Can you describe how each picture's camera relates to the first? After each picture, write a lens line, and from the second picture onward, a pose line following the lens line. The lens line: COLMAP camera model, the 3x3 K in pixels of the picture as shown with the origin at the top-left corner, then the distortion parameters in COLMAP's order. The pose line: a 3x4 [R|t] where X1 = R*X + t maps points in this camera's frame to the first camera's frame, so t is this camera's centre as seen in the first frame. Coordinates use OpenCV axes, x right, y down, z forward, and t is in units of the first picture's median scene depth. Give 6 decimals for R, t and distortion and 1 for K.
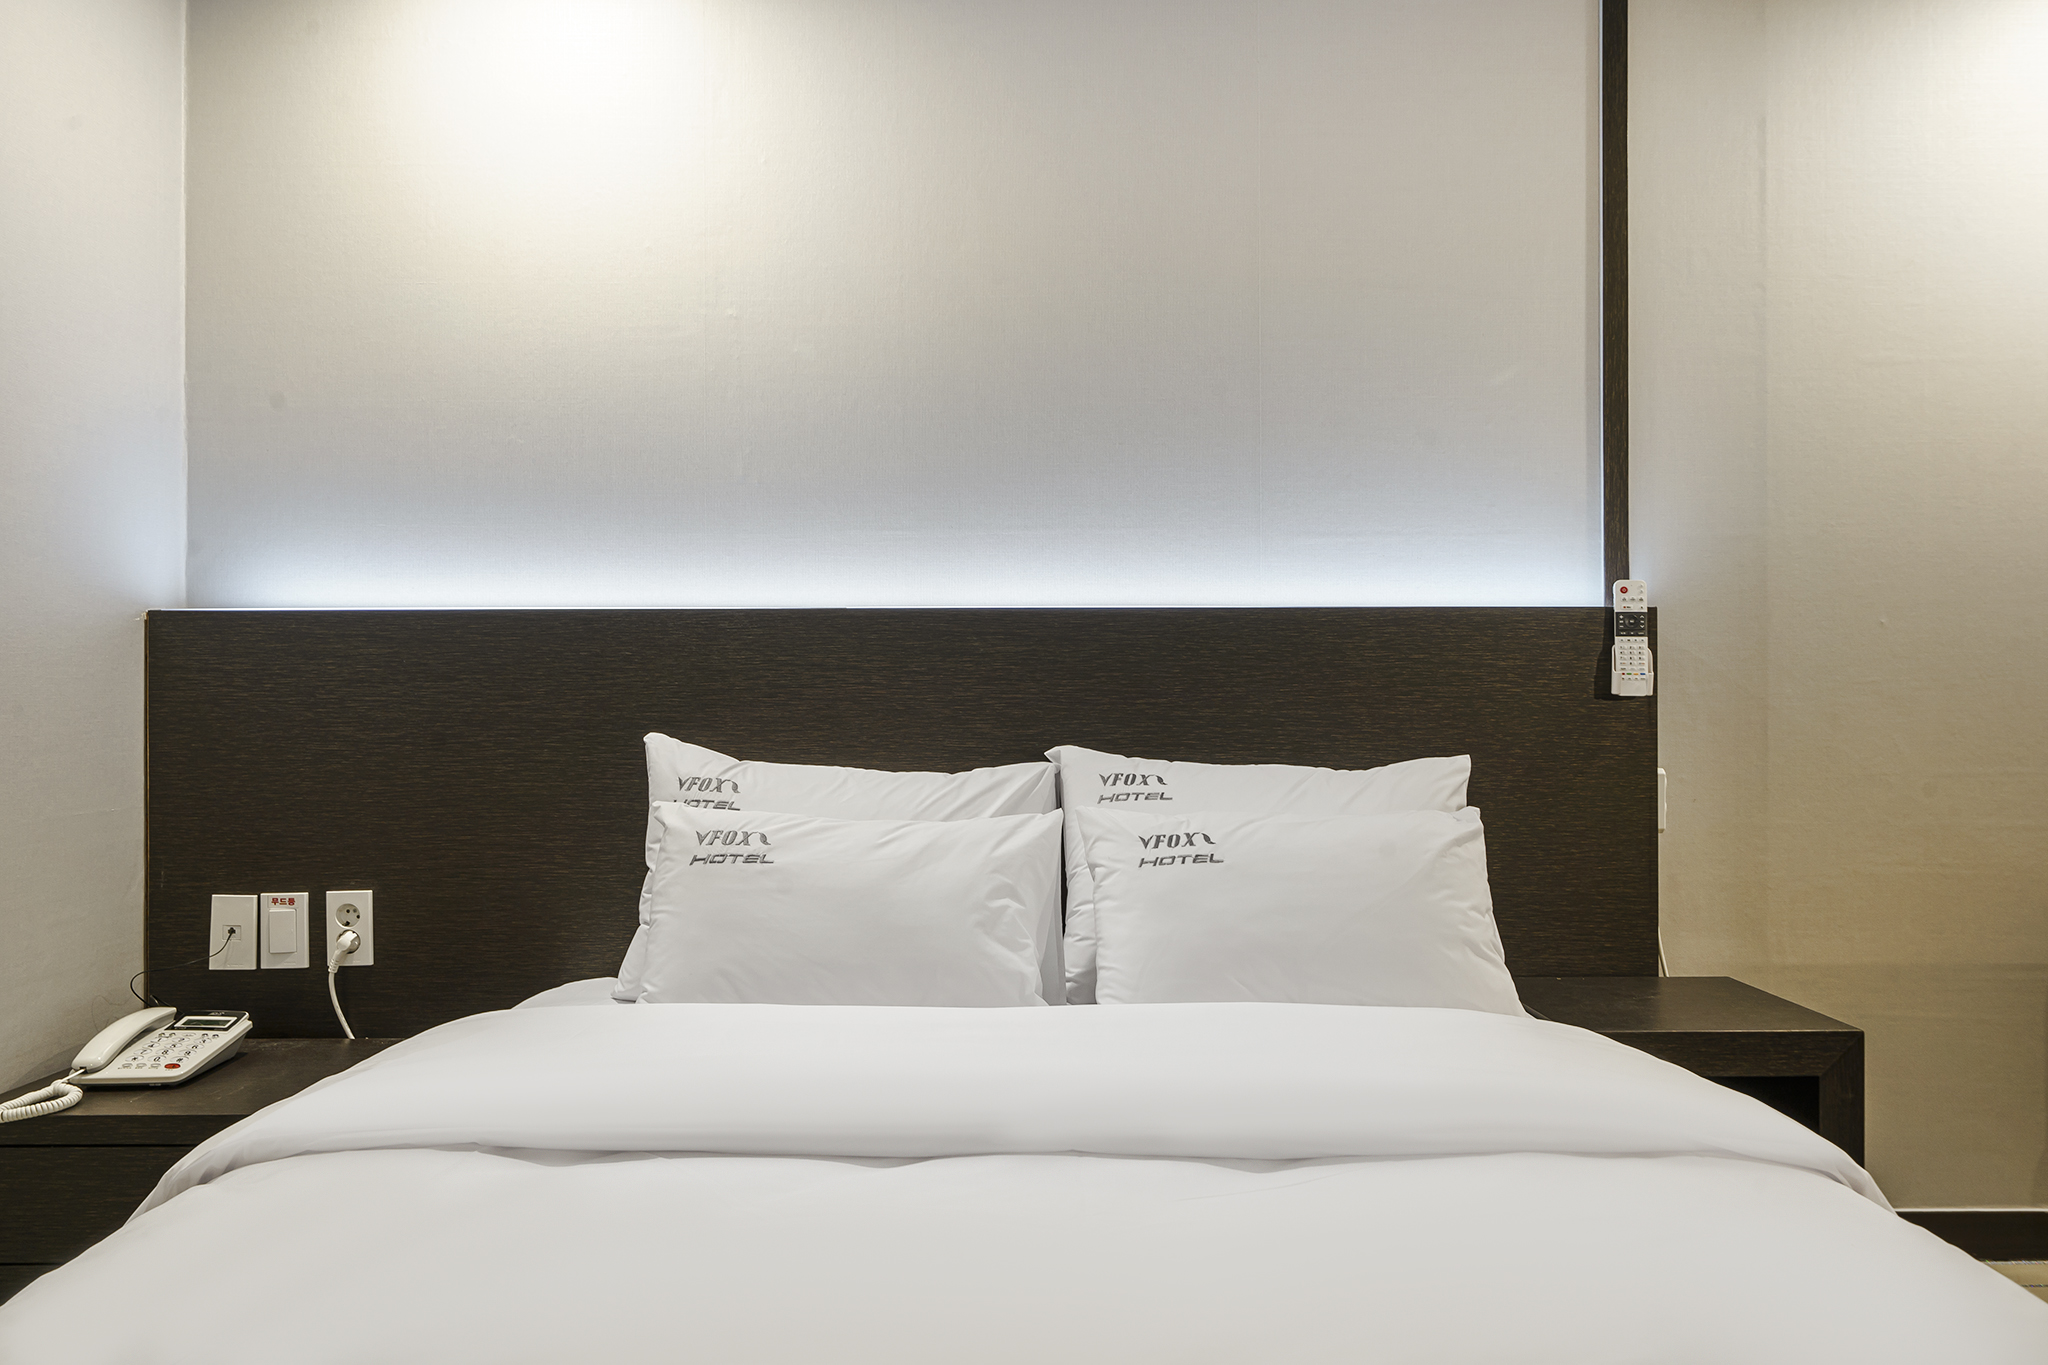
lens RADIAL K [[1368.1, 0, 1003.5], [0, 1368.1, 693.0], [0, 0, 1]] dist [0.005479, -0.000489]
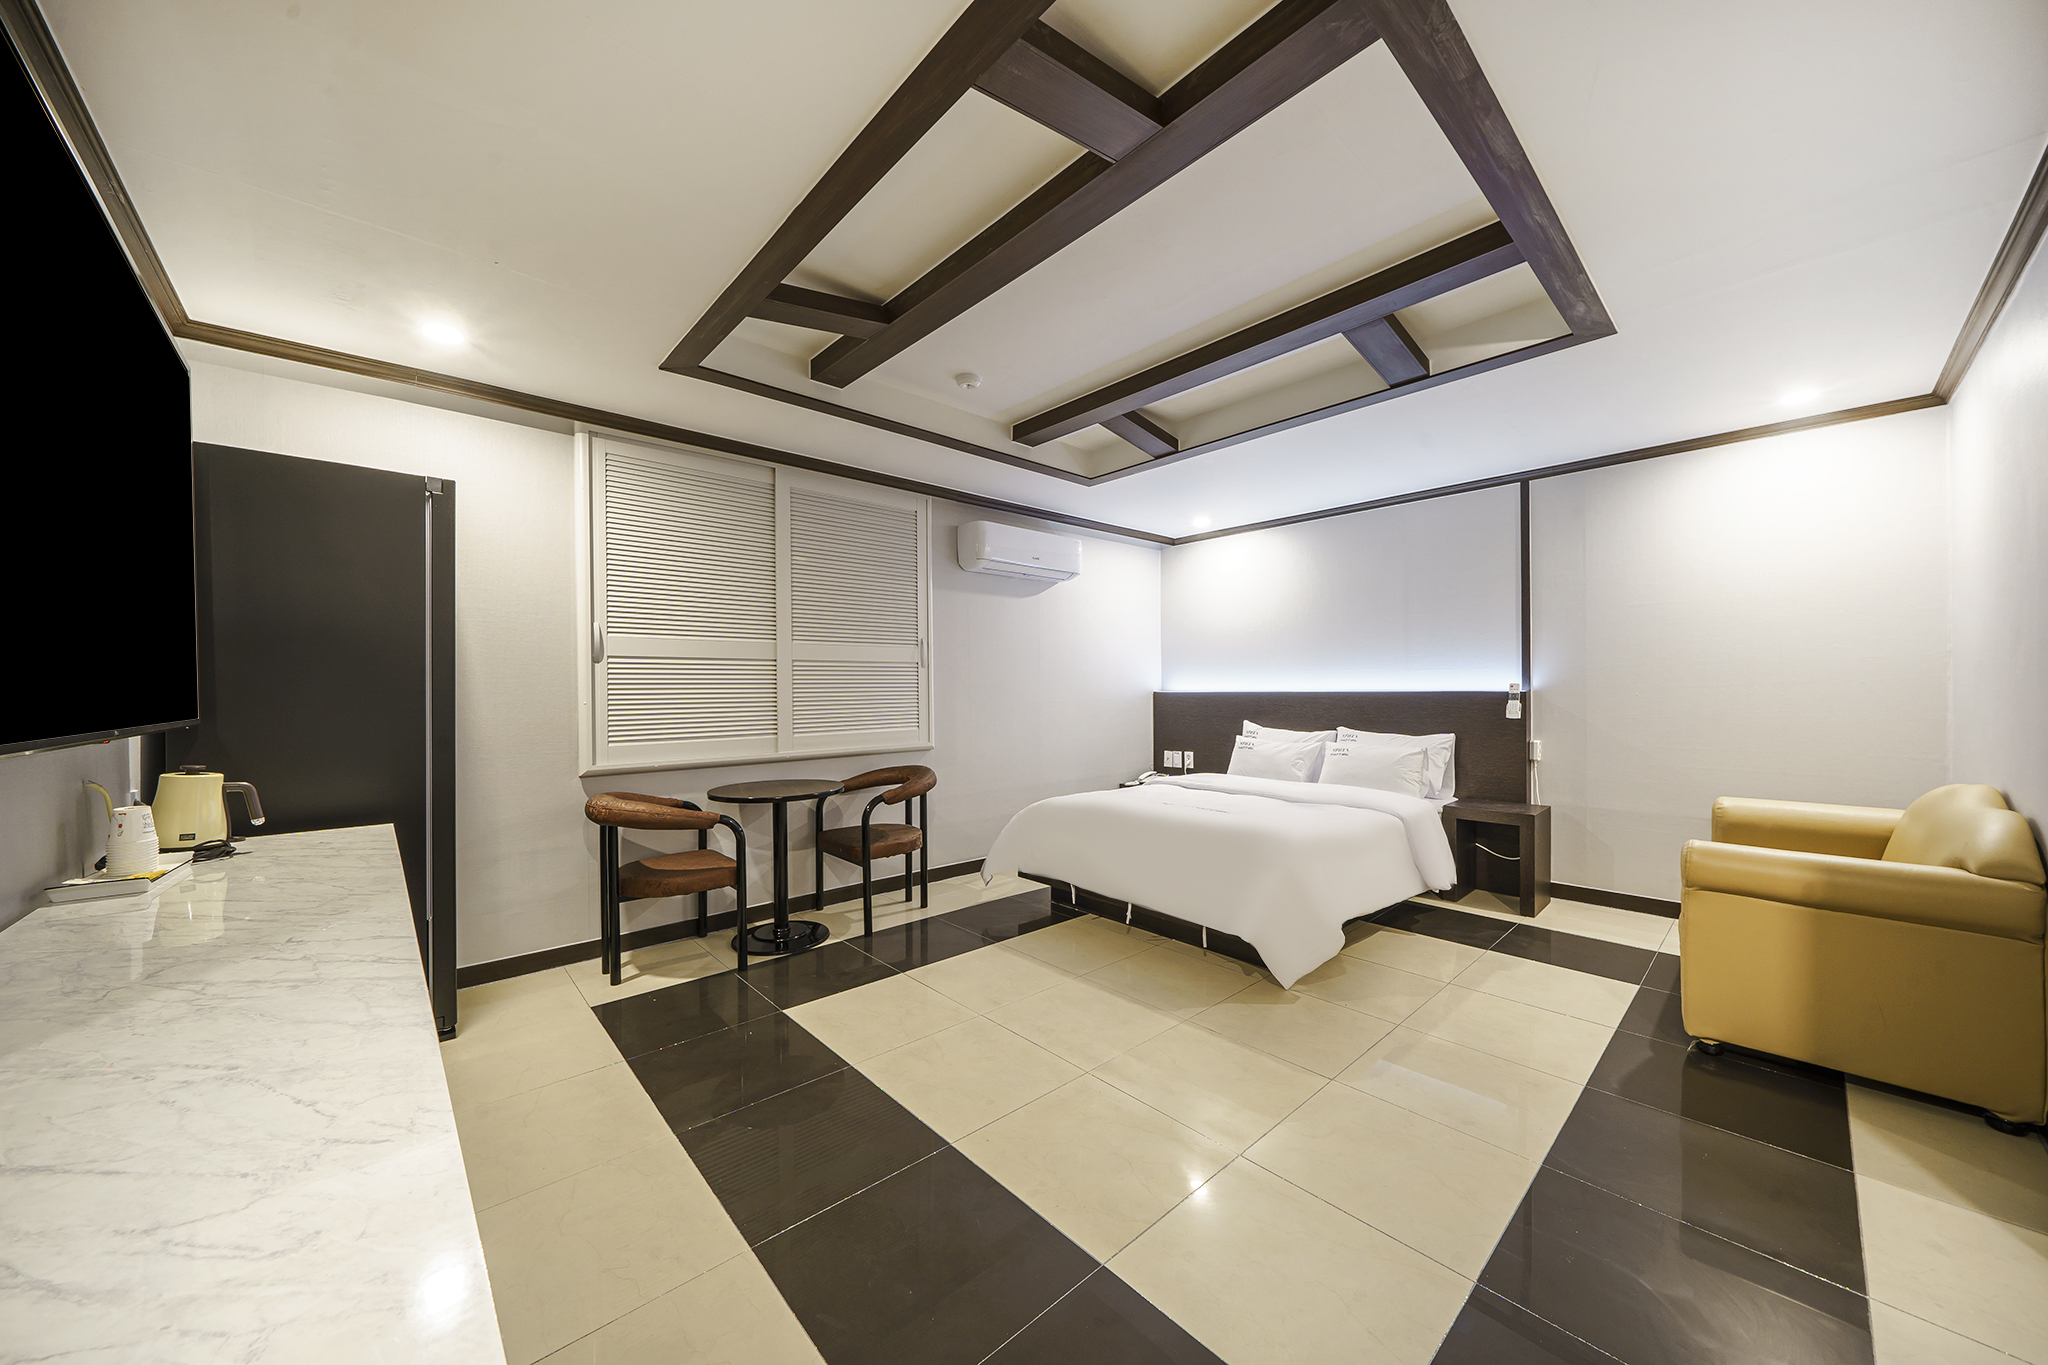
lens RADIAL K [[694.9, 0, 1020.5], [0, 694.9, 691.8], [0, 0, 1]] dist [-0.009782, -0.000031]
pose [[0.670606, -0.000034, -0.741814, 0.903165], [0.008176, 0.999940, 0.007346, -0.083678], [0.741769, -0.010991, 0.670566, -1.021342]]
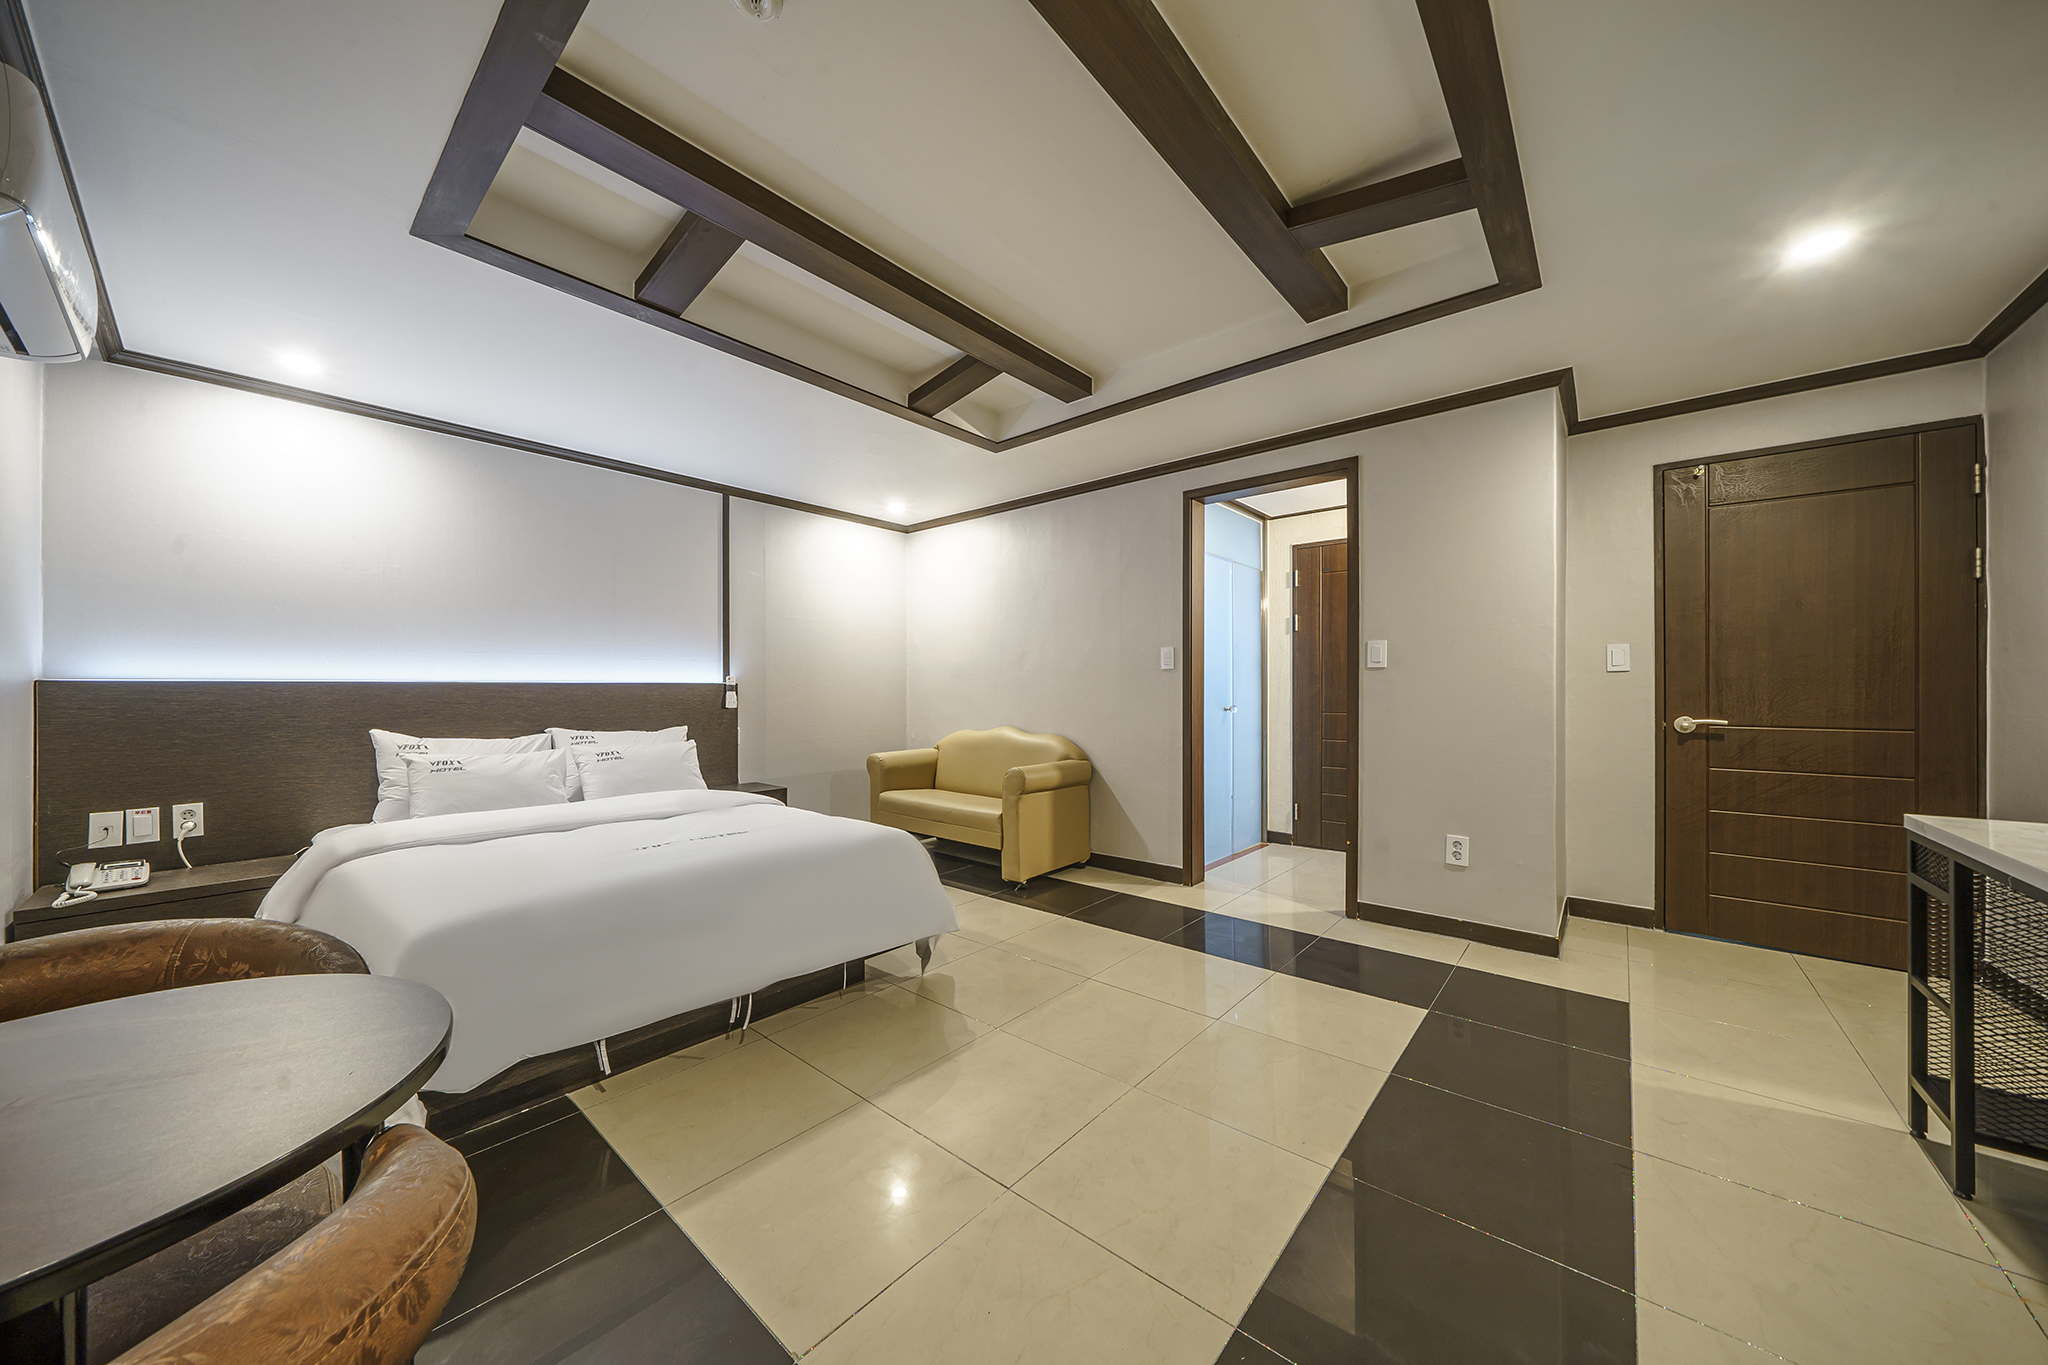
lens RADIAL K [[694.9, 0, 1015.4], [0, 694.9, 688.5], [0, 0, 1]] dist [-0.009782, -0.000031]
pose [[0.665809, 0.000951, 0.746122, -0.415601], [0.001723, 0.999995, -0.002812, -0.042893], [-0.746120, 0.003158, 0.665804, -0.794194]]
